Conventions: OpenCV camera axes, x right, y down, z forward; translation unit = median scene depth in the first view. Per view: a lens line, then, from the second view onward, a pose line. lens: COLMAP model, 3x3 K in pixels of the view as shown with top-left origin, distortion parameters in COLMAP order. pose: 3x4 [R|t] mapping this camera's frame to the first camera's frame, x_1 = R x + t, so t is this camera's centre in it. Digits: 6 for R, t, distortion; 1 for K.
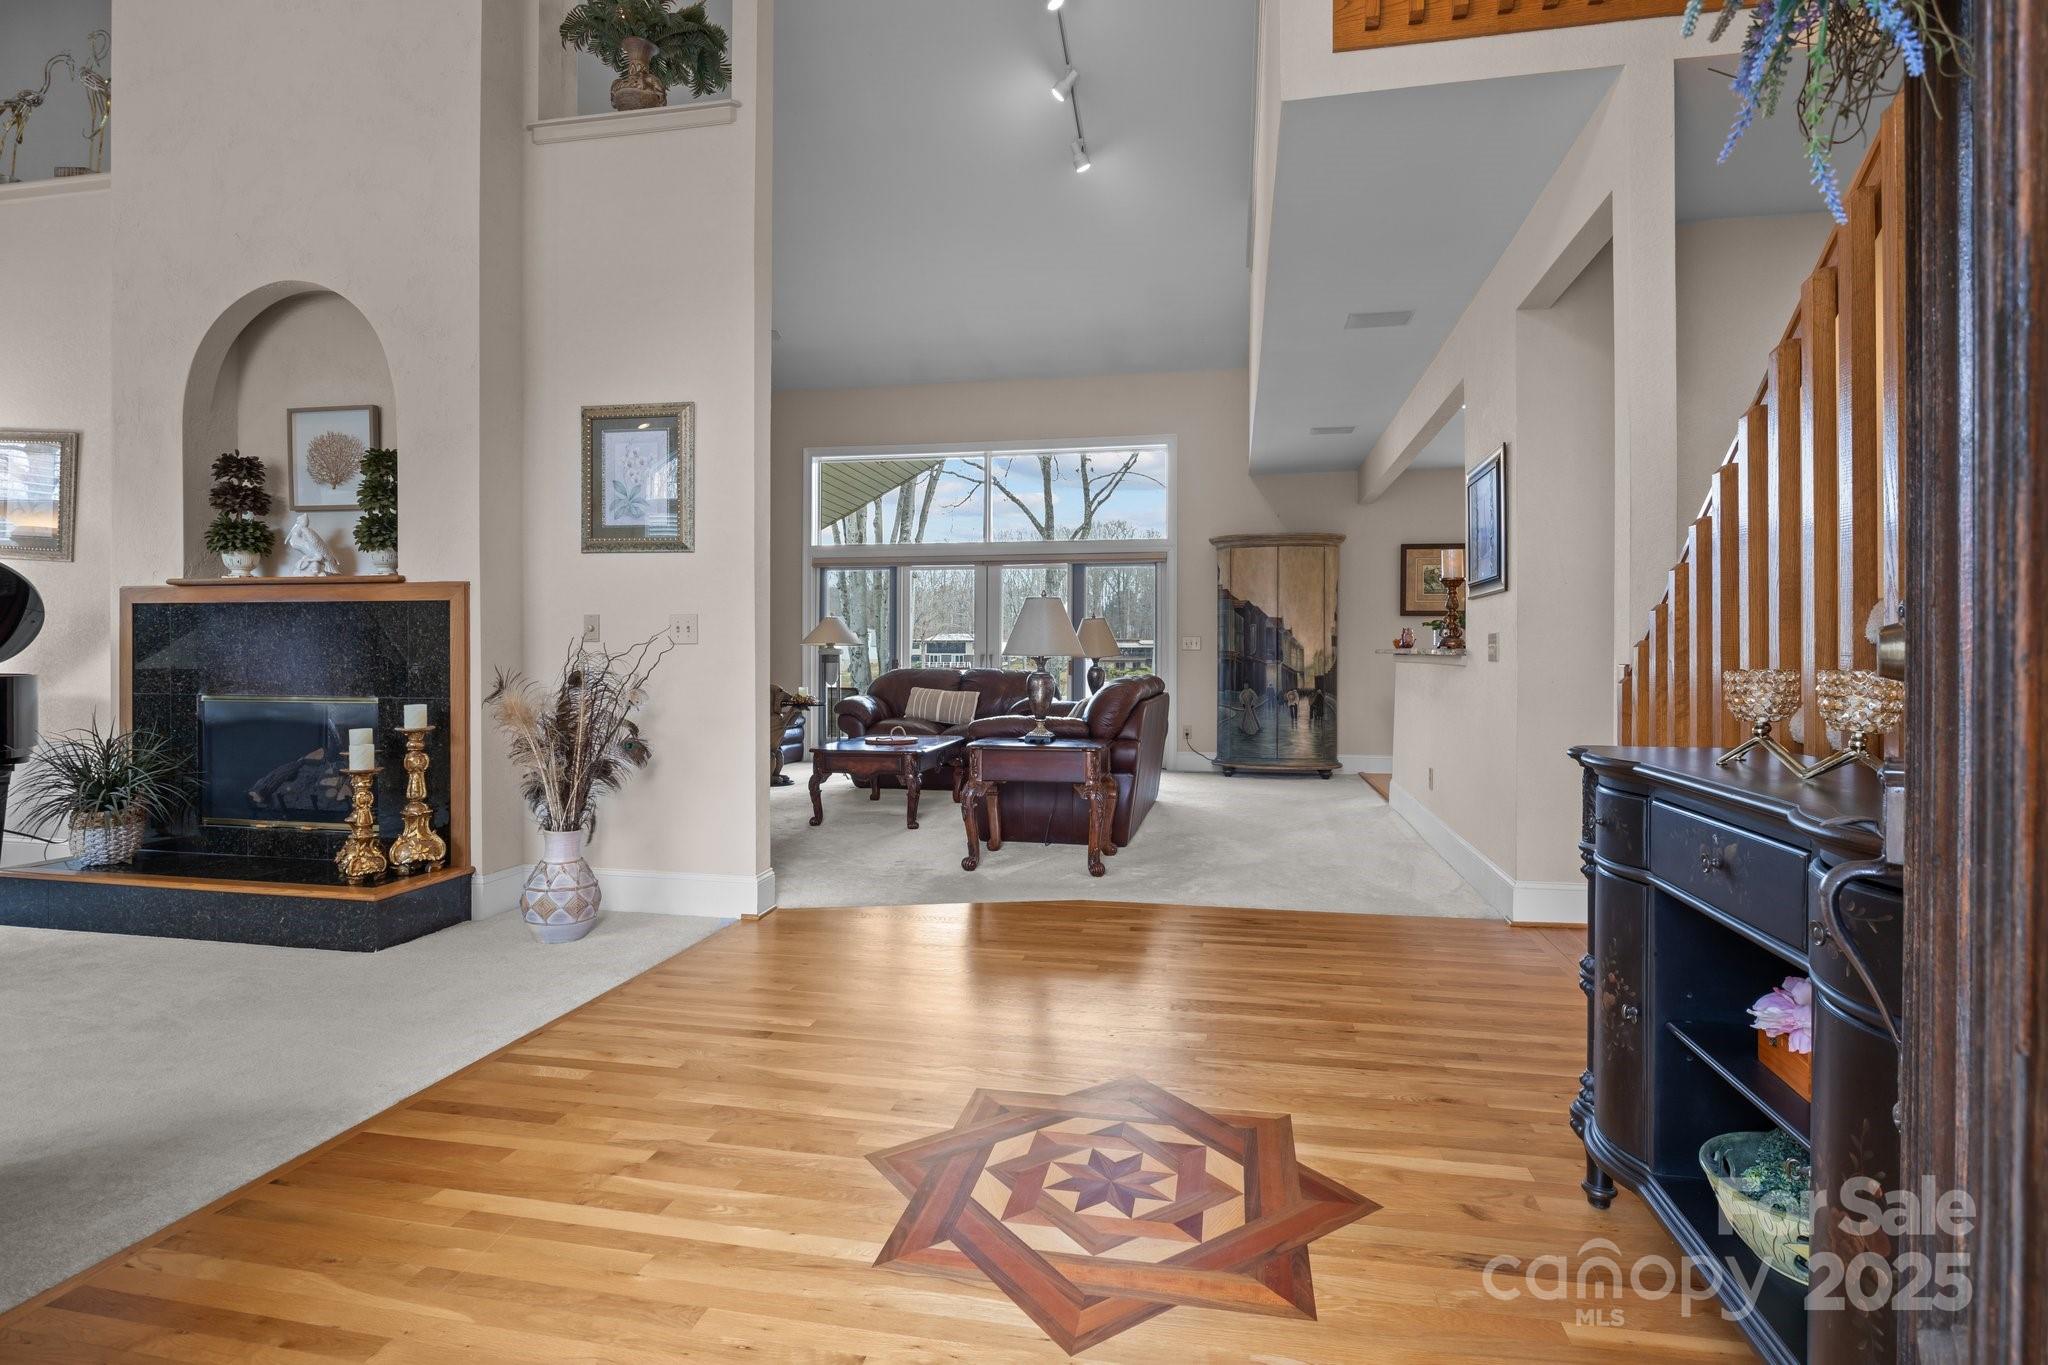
lens RADIAL K [[1024.3, 0, 1028.2], [0, 1024.3, 669.4], [0, 0, 1]] dist [-0.009985, 0.002694]
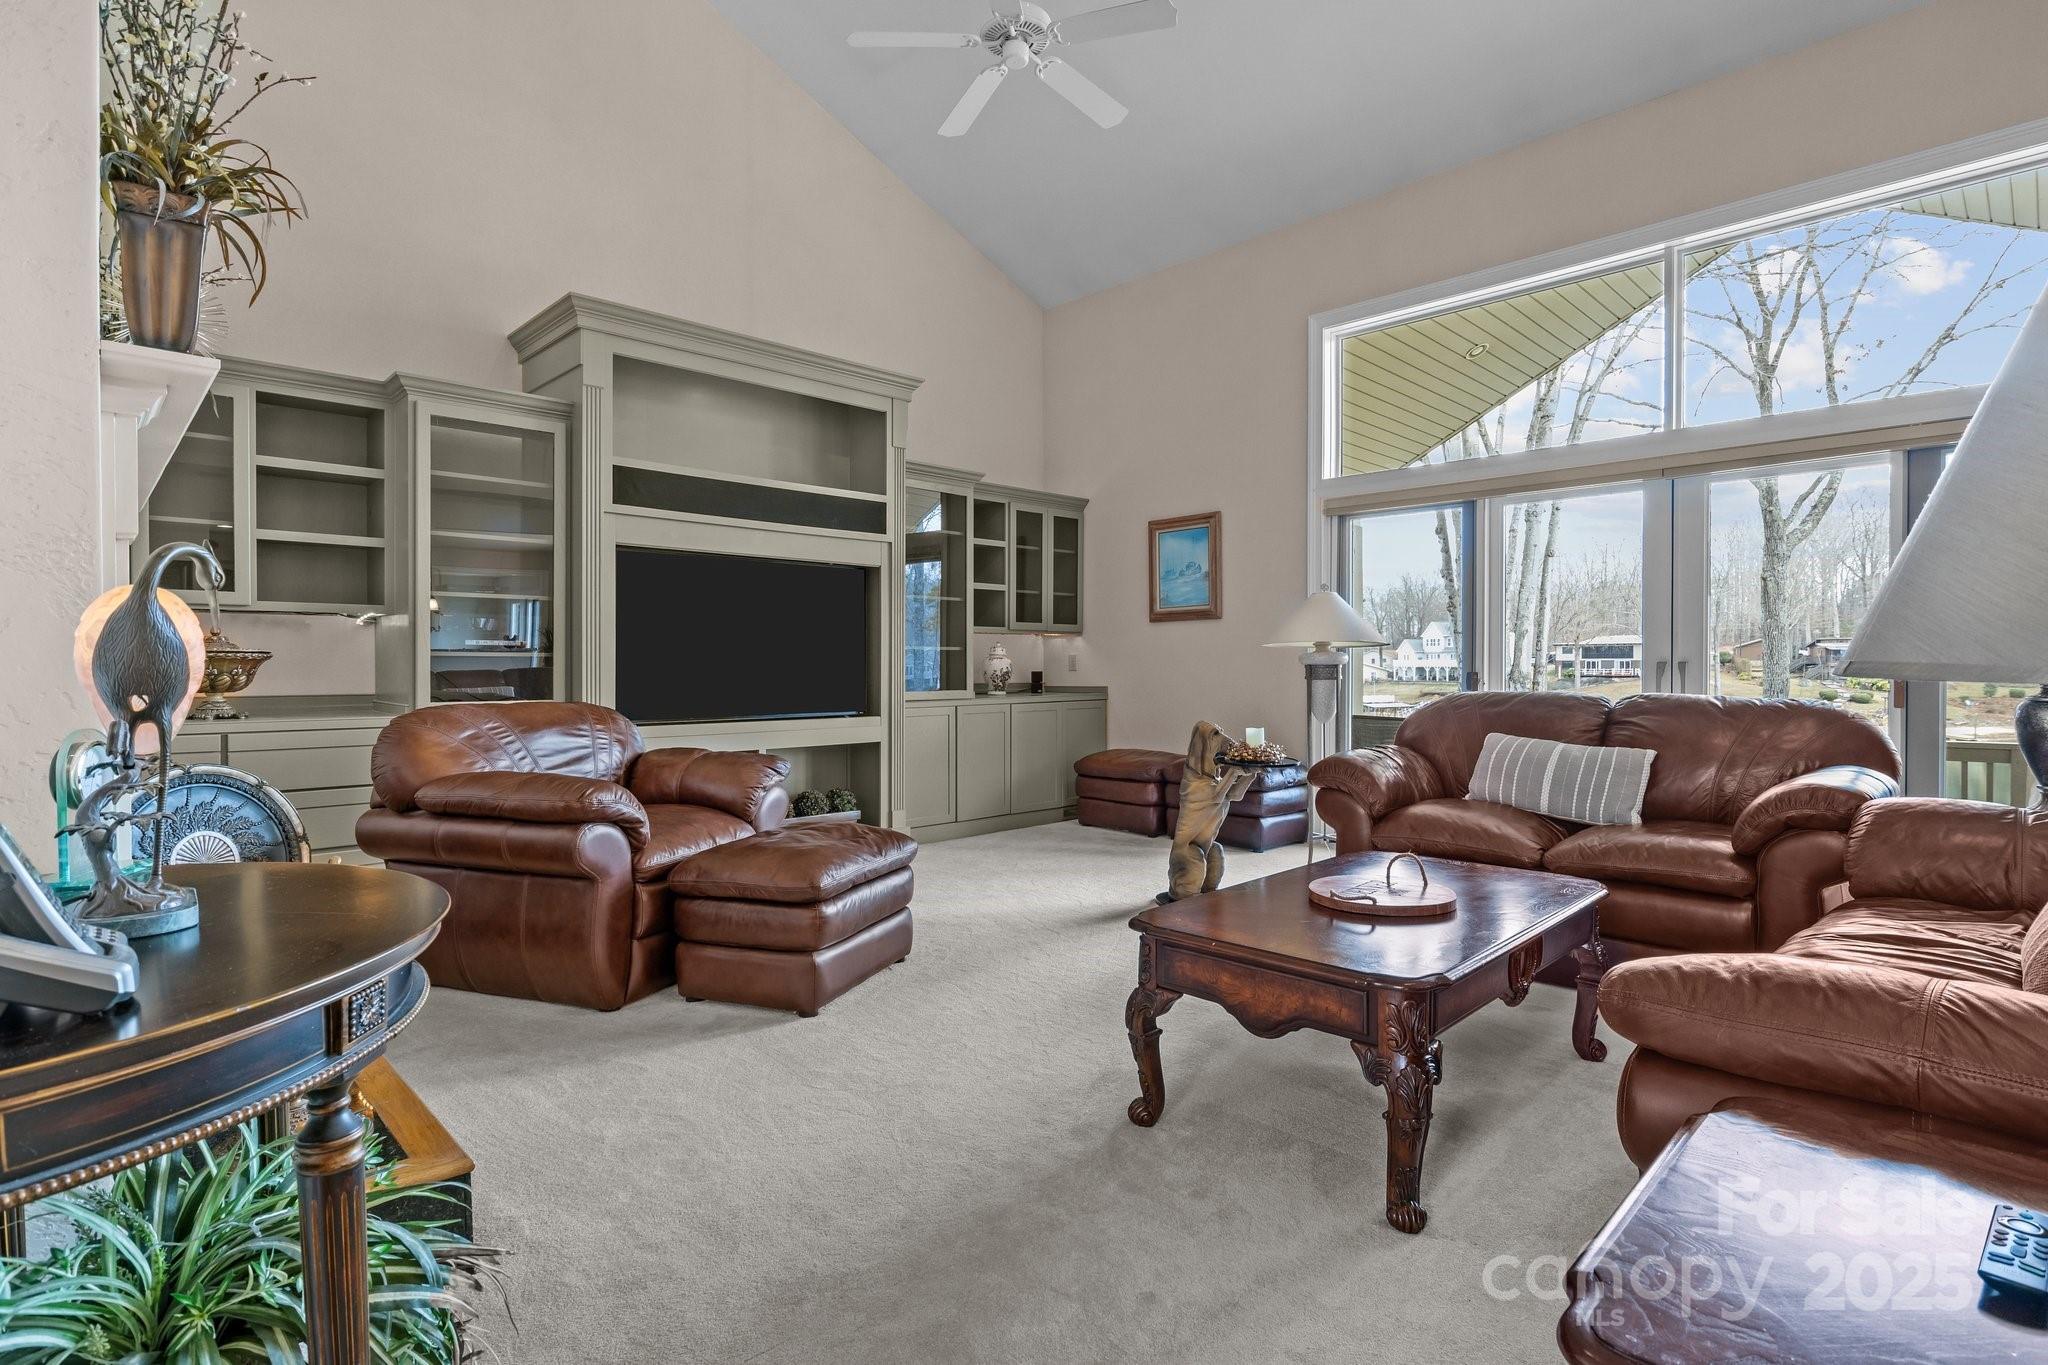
lens RADIAL K [[1024.3, 0, 1023.9], [0, 1024.3, 683.6], [0, 0, 1]] dist [-0.009985, 0.002694]
pose [[0.825721, 0.002237, -0.564074, -0.022942], [0.001307, 0.999982, 0.005880, -0.007596], [0.564077, -0.005592, 0.825703, 0.460164]]
